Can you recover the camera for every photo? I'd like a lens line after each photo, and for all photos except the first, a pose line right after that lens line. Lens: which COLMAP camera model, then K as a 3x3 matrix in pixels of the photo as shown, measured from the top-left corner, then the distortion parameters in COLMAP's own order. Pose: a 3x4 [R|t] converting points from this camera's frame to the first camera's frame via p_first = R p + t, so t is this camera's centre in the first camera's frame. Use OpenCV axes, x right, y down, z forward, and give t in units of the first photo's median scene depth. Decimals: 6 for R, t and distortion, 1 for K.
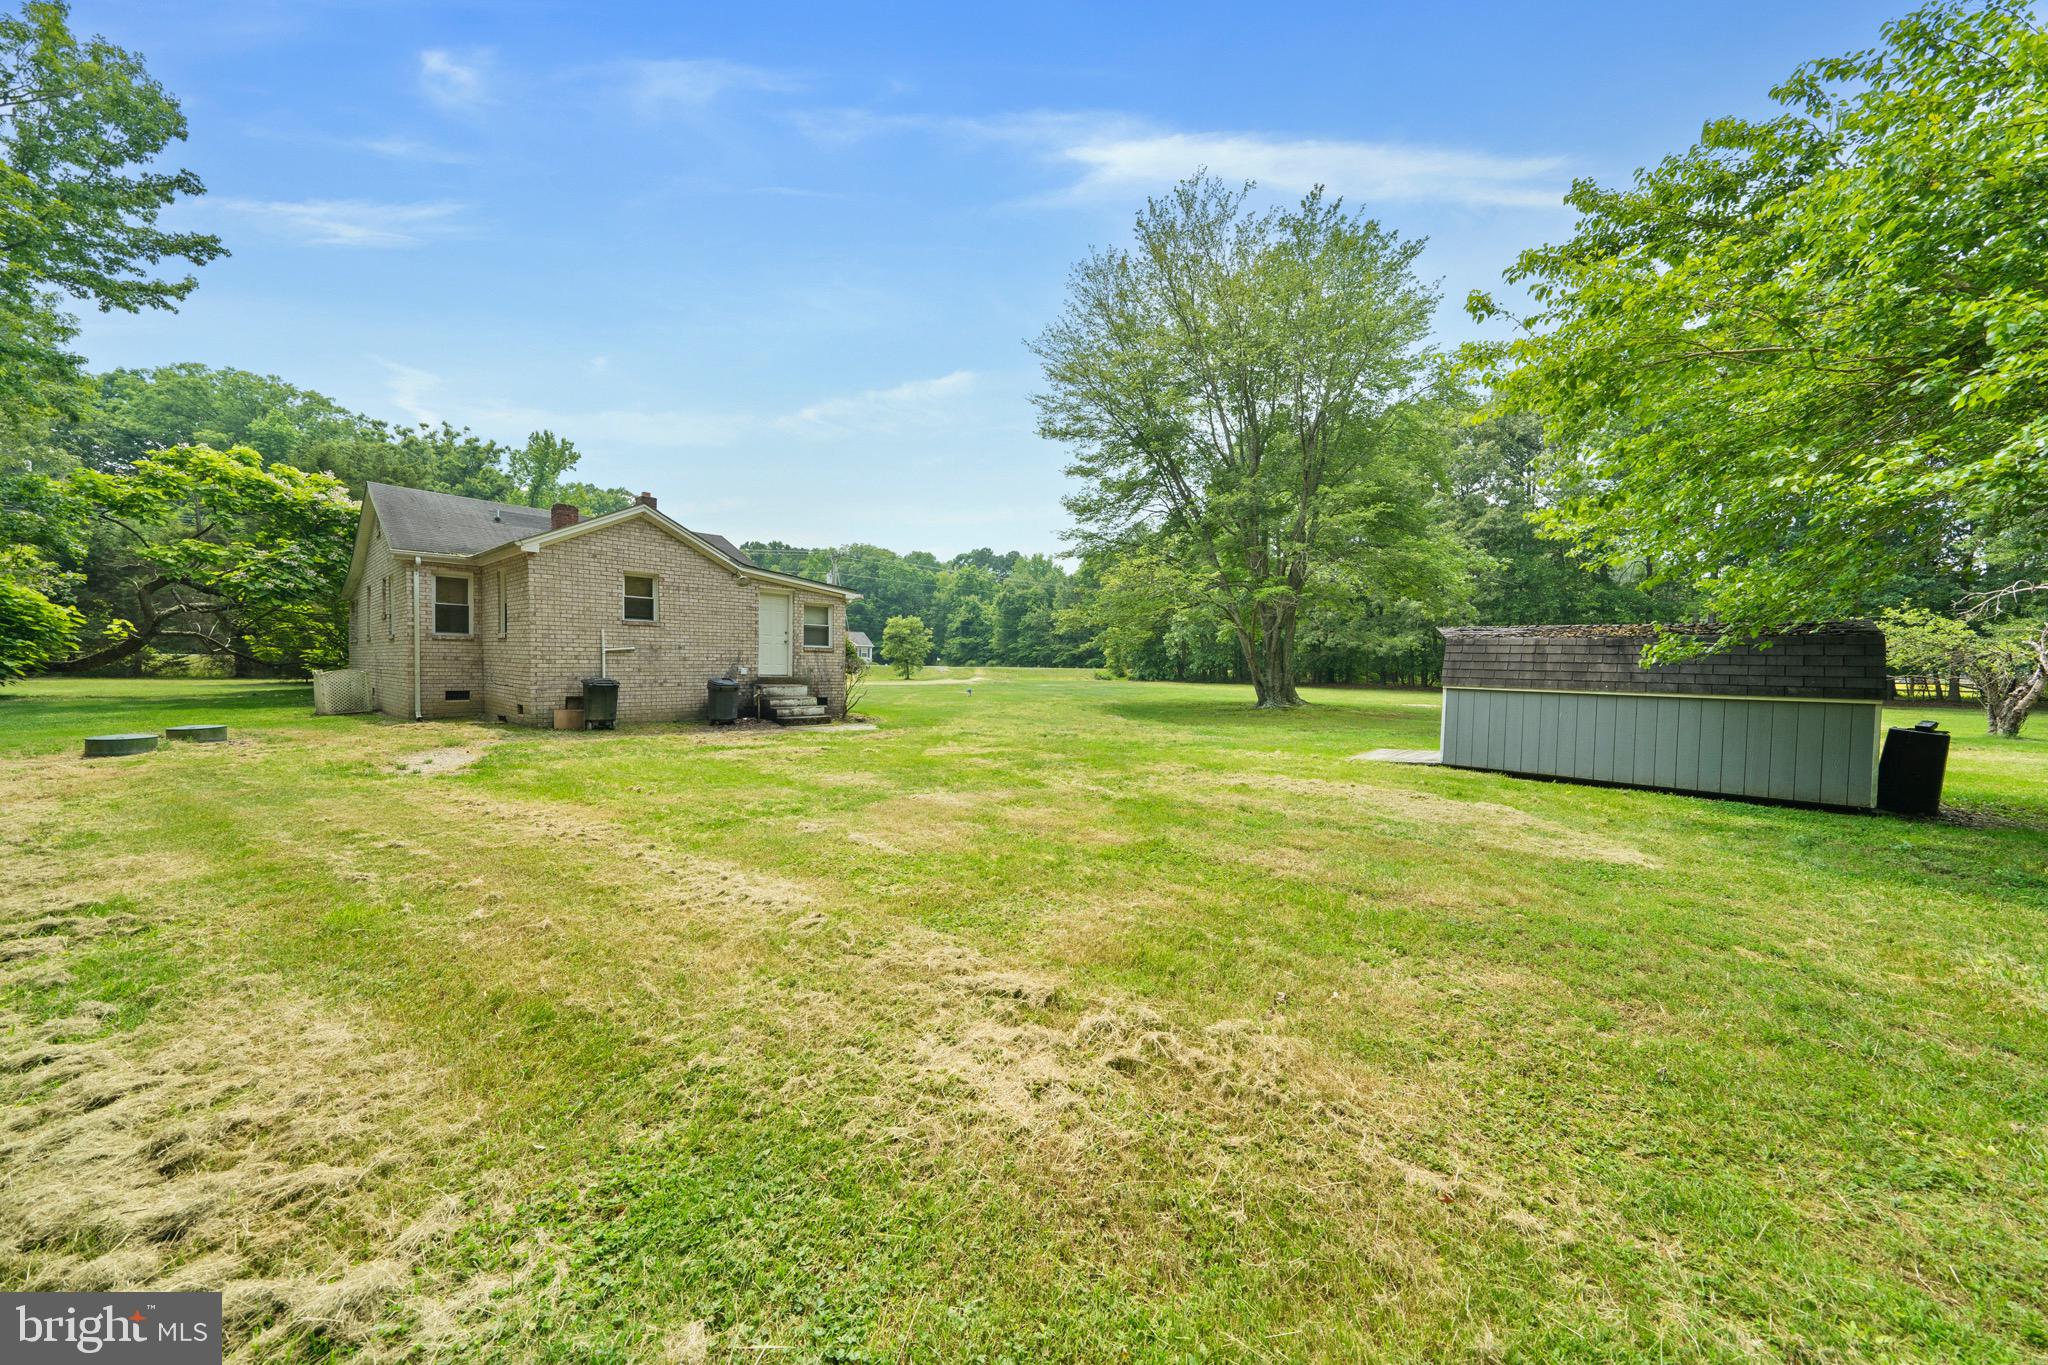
lens RADIAL K [[708.0, 0, 1037.4], [0, 708.0, 684.7], [0, 0, 1]] dist [0.014367, -0.002584]
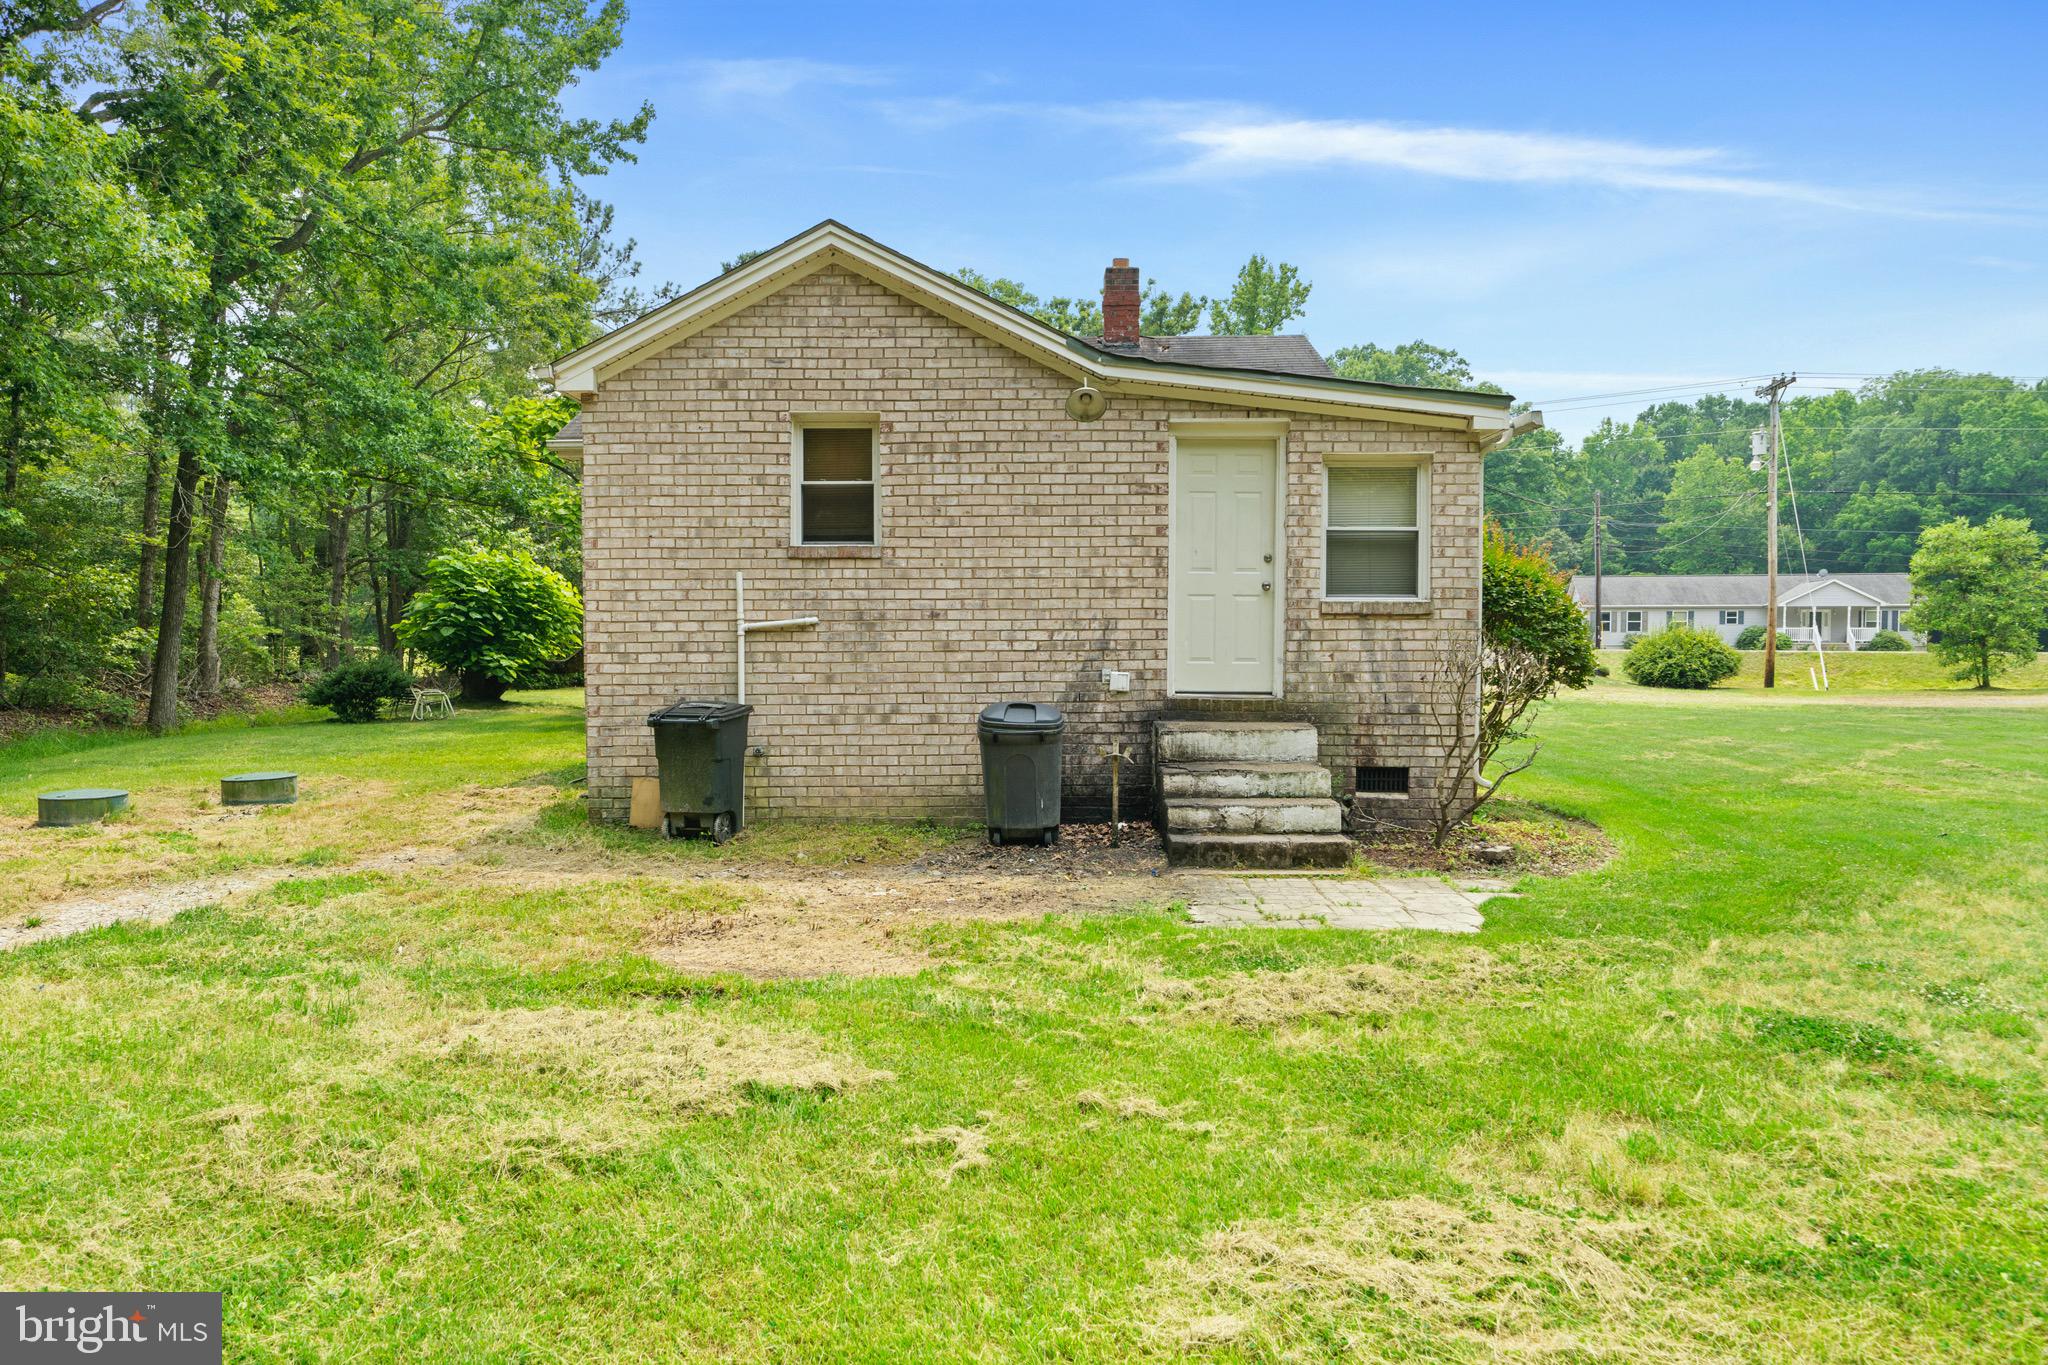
lens RADIAL K [[1280.1, 0, 1025.1], [0, 1280.1, 688.9], [0, 0, 1]] dist [-0.021134, 0.000254]
pose [[0.640123, 0.015417, -0.768117, 0.004819], [-0.013034, 0.999873, 0.009206, -0.006559], [0.768161, 0.004119, 0.640243, 0.186969]]
